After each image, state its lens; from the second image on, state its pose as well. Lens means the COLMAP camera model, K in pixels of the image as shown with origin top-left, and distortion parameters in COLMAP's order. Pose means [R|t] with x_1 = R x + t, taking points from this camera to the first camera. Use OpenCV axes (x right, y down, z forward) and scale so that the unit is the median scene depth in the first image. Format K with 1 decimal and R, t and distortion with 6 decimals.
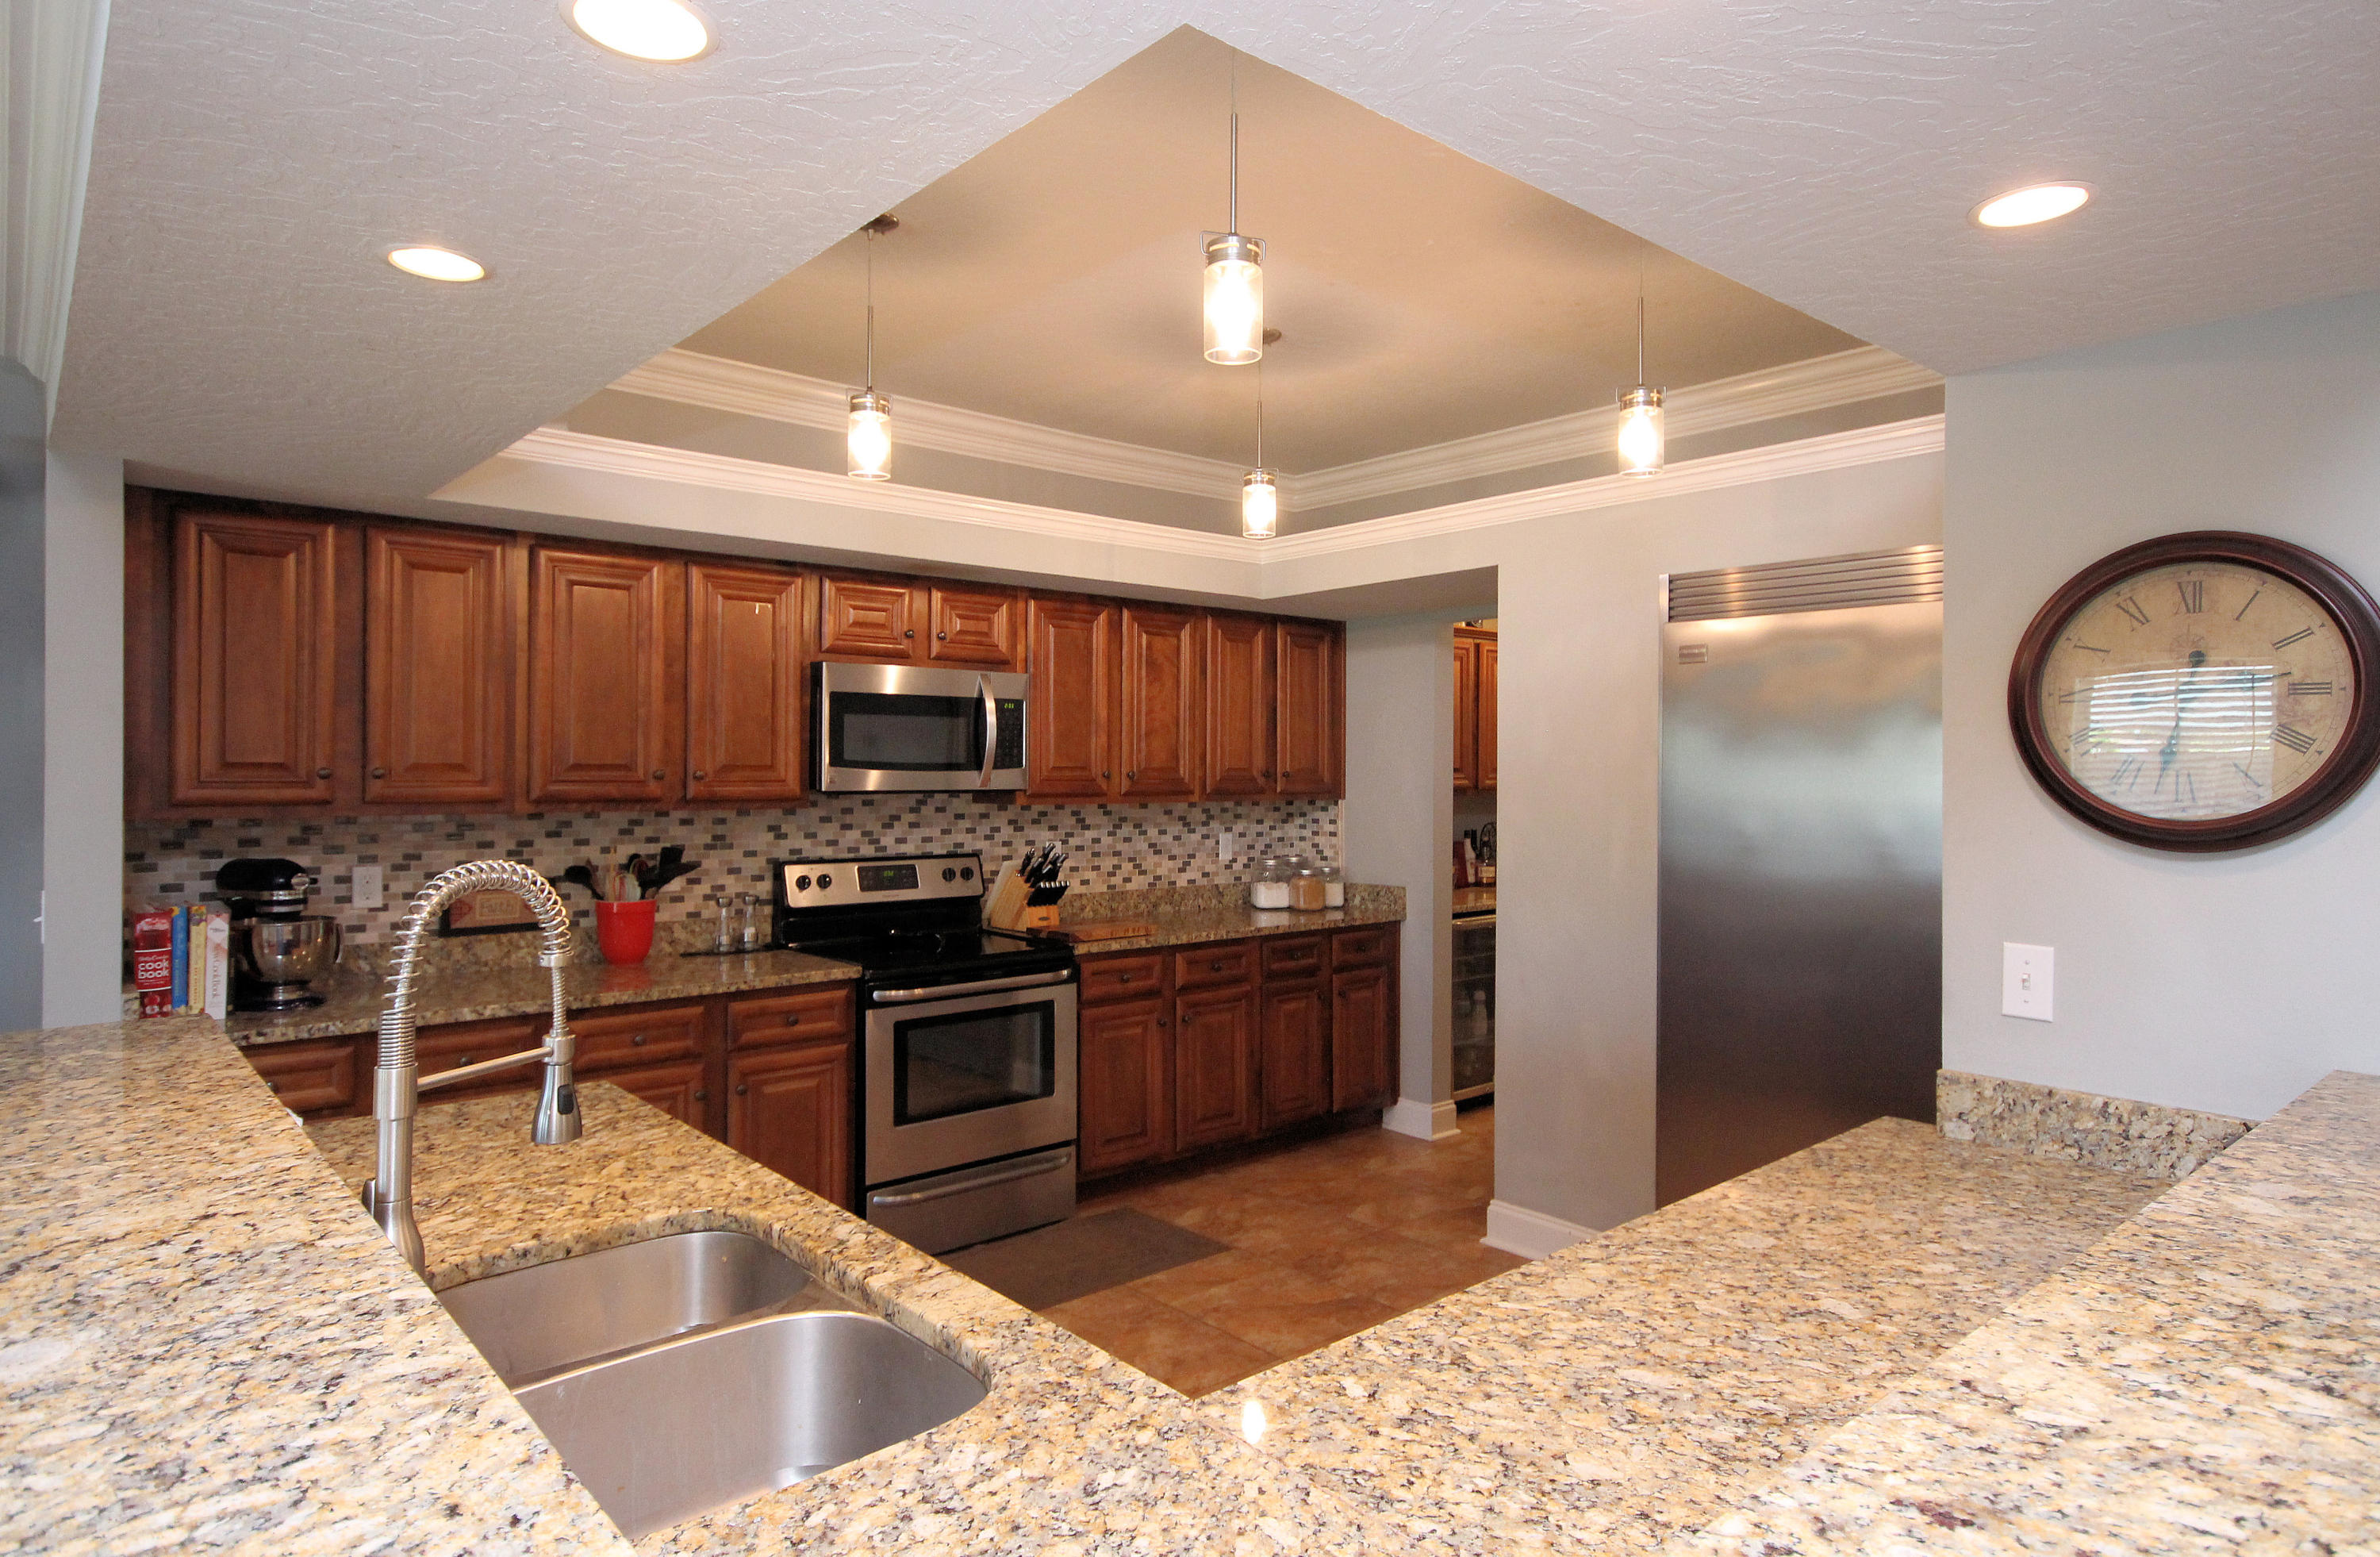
lens RADIAL K [[1341.5, 0, 1184.5], [0, 1341.5, 765.2], [0, 0, 1]] dist [0.003707, 0.001079]
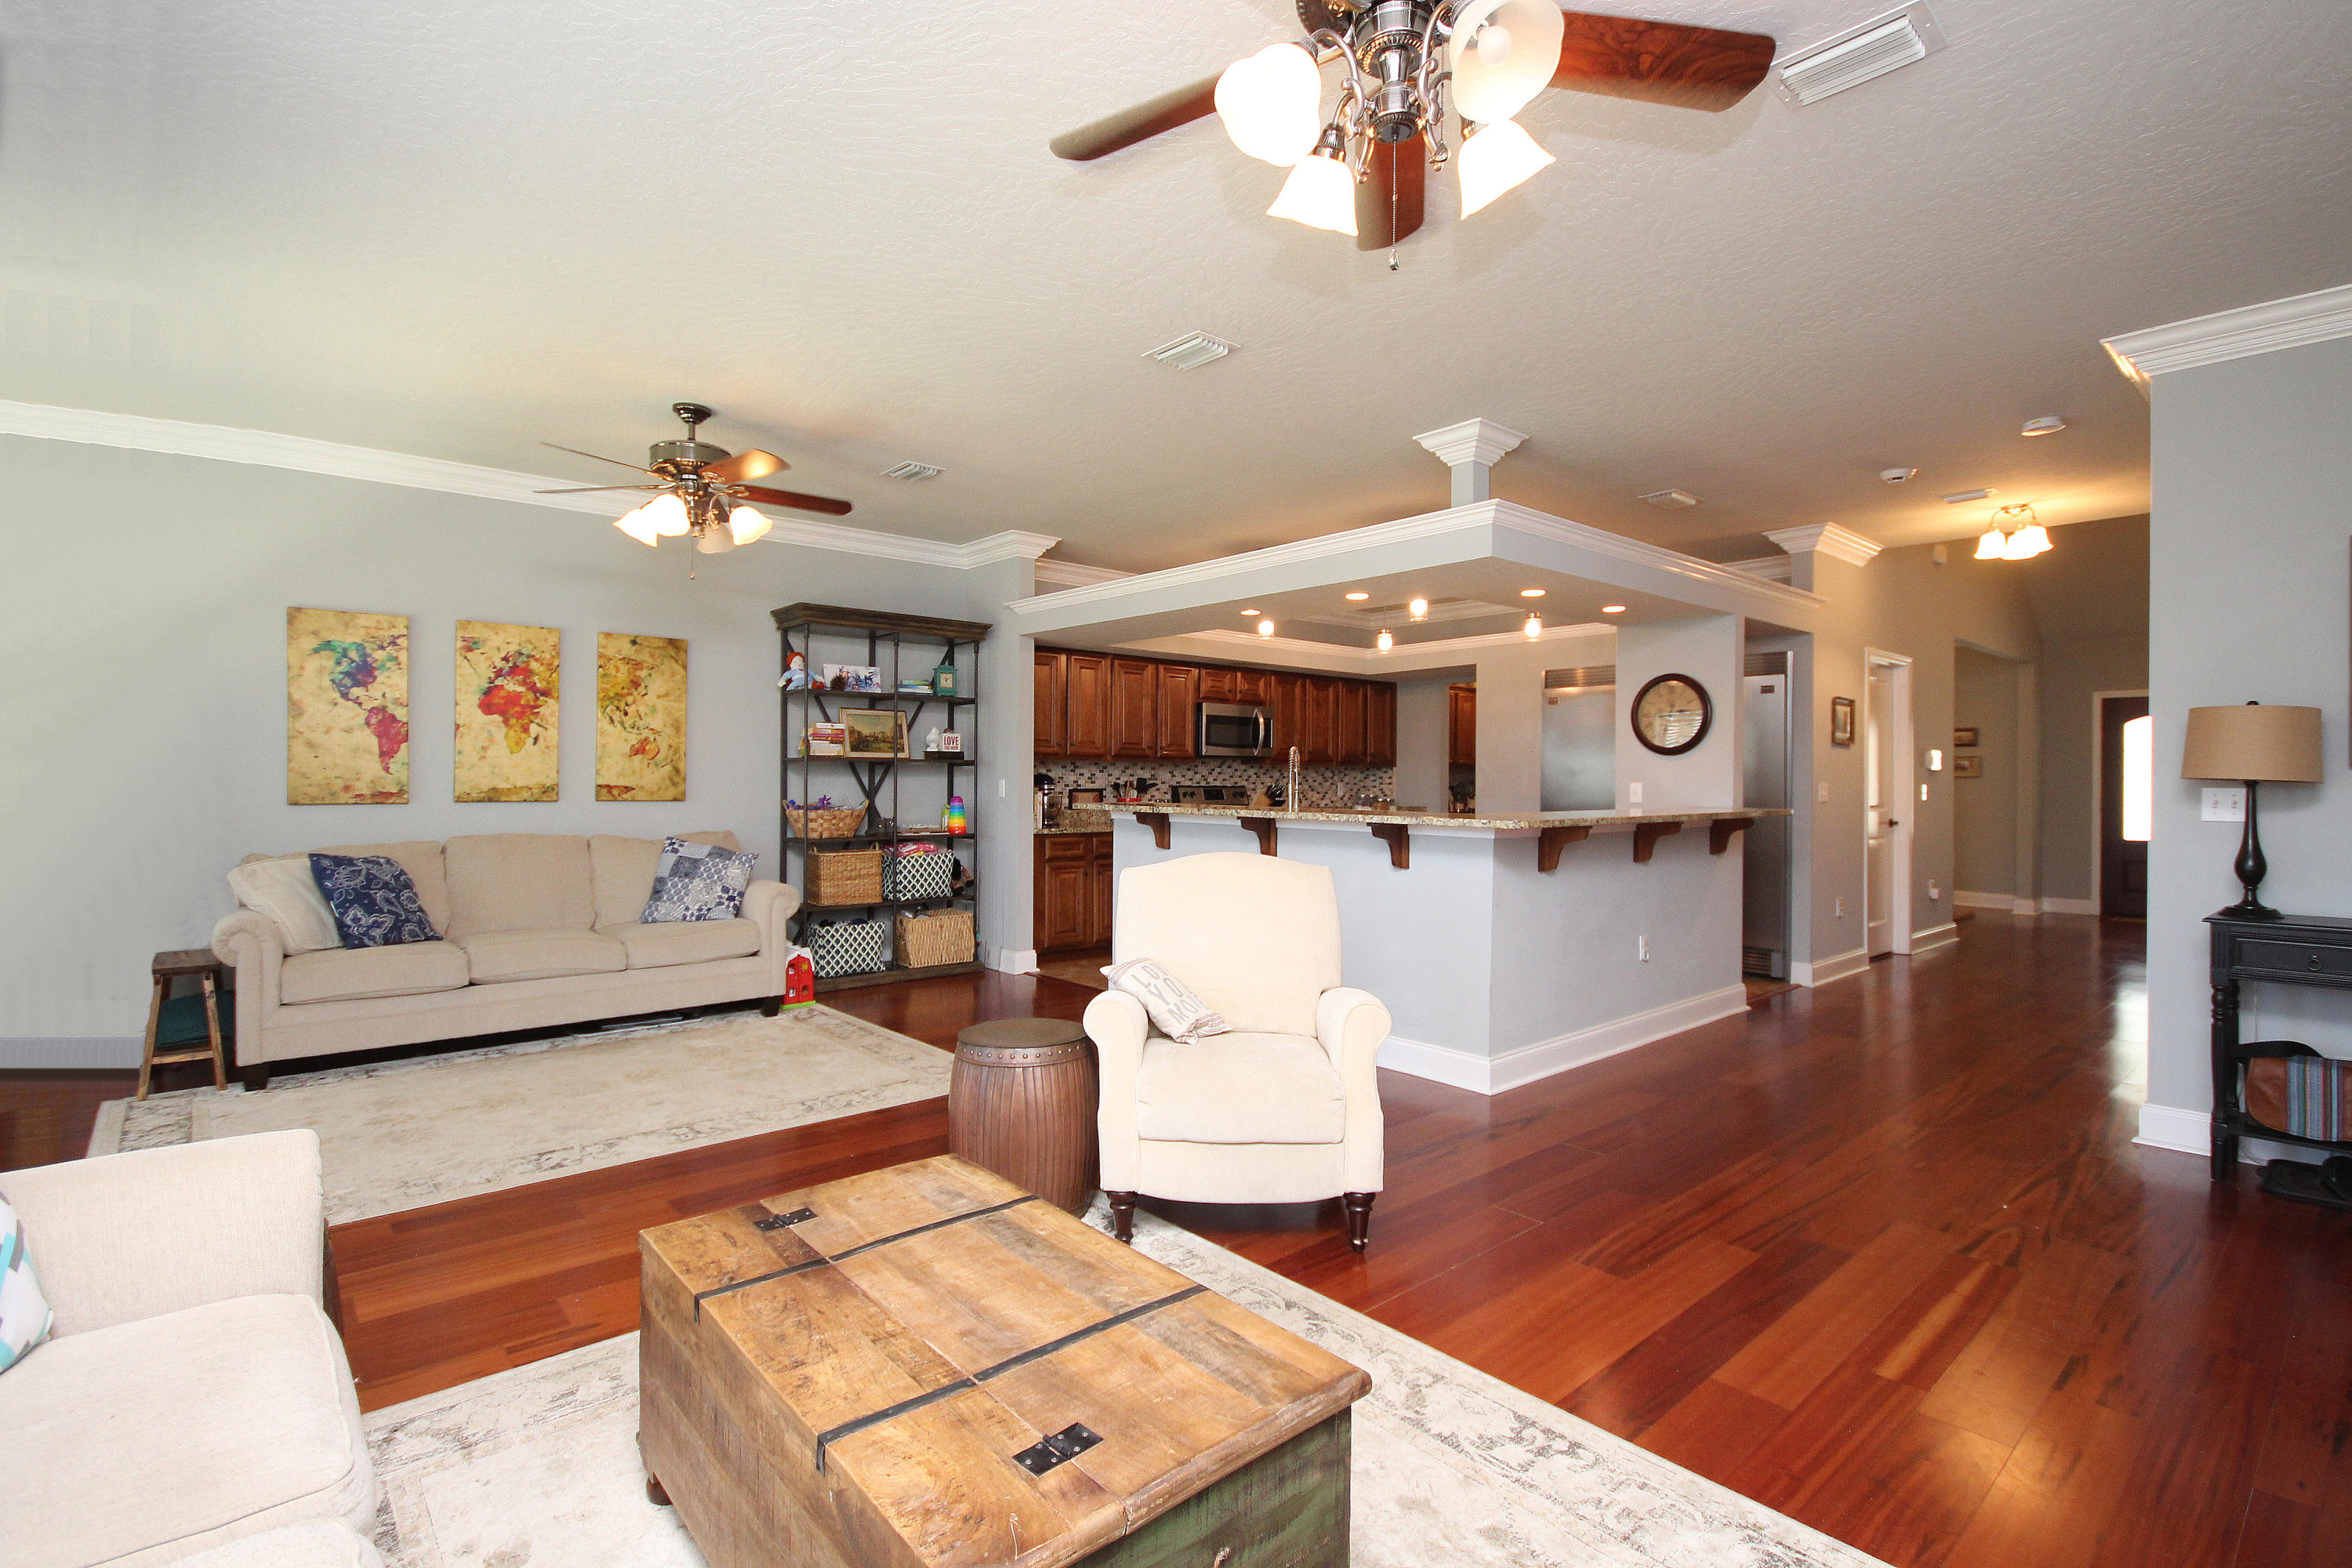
lens RADIAL K [[1088.1, 0, 1185.7], [0, 1088.1, 785.9], [0, 0, 1]] dist [0.001406, 0.000499]
pose [[0.999967, 0.001486, 0.008022, -0.303961], [-0.001536, 0.999980, 0.006146, 0.060849], [-0.008013, -0.006158, 0.999949, -0.954273]]
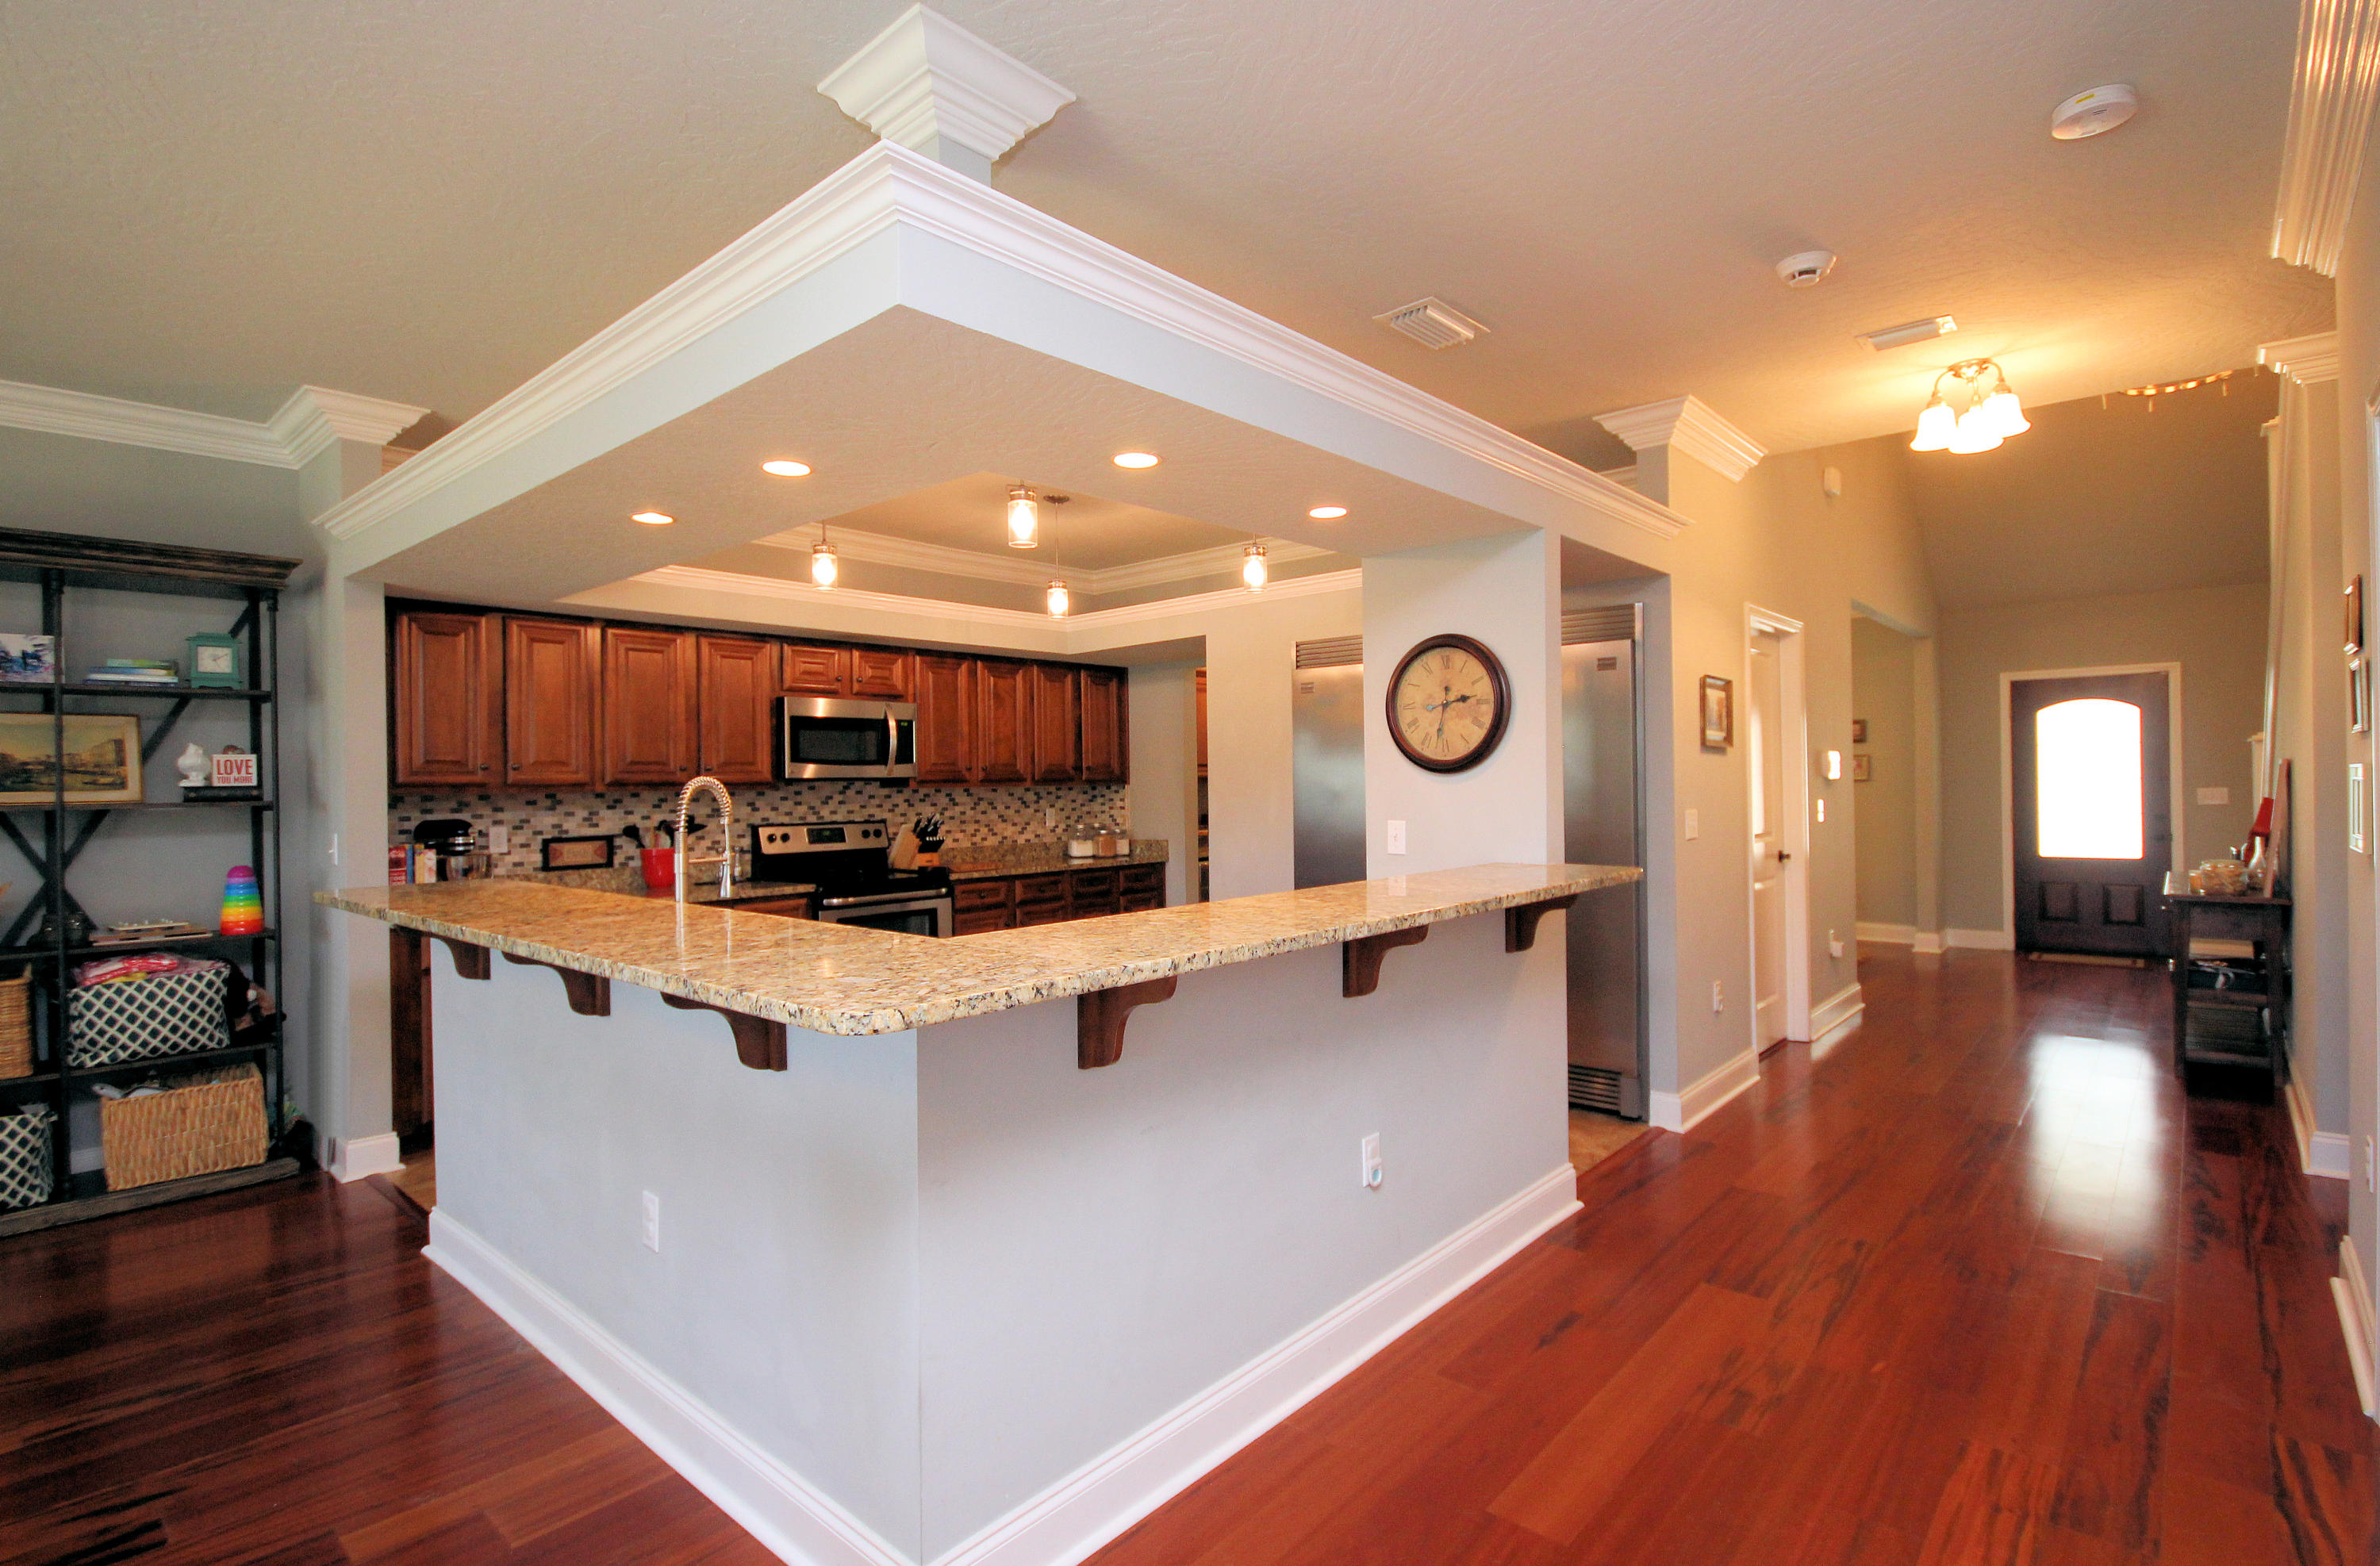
lens RADIAL K [[1142.7, 0, 1192.6], [0, 1142.7, 785.9], [0, 0, 1]] dist [-0.001703, 0.000132]
pose [[0.991384, -0.019005, 0.129600, 0.030420], [0.018707, 0.999819, 0.003515, 0.031513], [-0.129644, -0.001060, 0.991560, -0.385874]]
